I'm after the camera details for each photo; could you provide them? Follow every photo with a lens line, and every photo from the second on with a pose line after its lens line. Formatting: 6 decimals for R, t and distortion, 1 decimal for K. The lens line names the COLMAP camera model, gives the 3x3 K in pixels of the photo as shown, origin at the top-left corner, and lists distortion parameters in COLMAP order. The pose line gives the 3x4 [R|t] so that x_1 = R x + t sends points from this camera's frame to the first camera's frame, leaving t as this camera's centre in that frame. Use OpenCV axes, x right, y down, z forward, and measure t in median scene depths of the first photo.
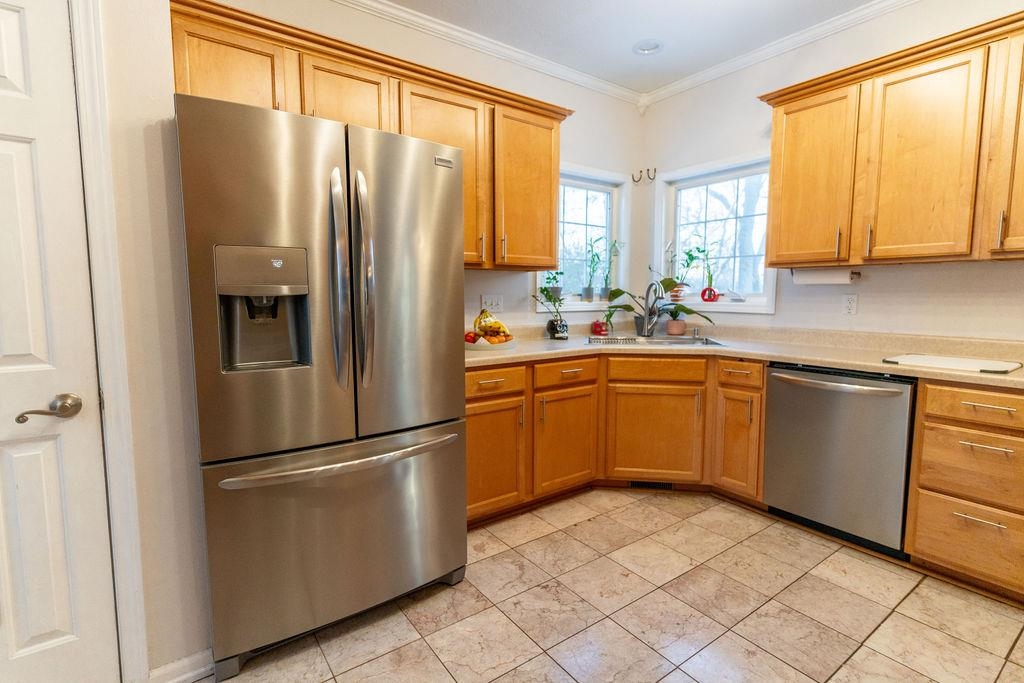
lens RADIAL K [[494.3, 0, 515.6], [0, 494.3, 340.4], [0, 0, 1]] dist [0.000410, 0.000206]
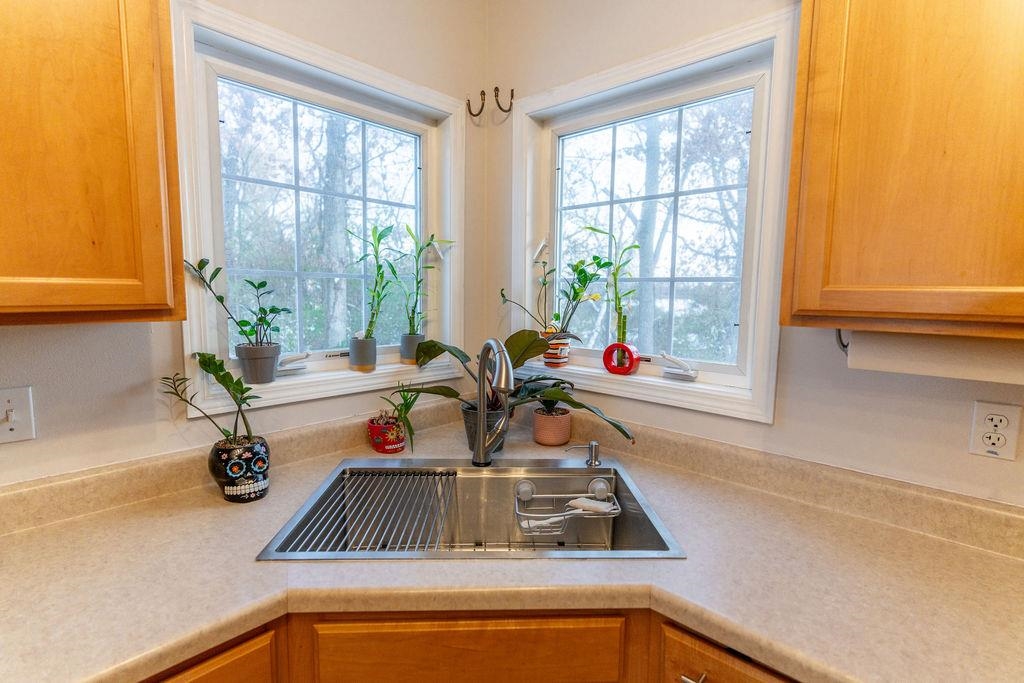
lens RADIAL K [[494.3, 0, 510.4], [0, 494.3, 341.7], [0, 0, 1]] dist [0.000410, 0.000206]
pose [[0.983137, -0.003822, 0.182831, 0.201347], [0.002343, 0.999963, 0.008306, -0.110480], [-0.182856, -0.007738, 0.983109, 0.550426]]
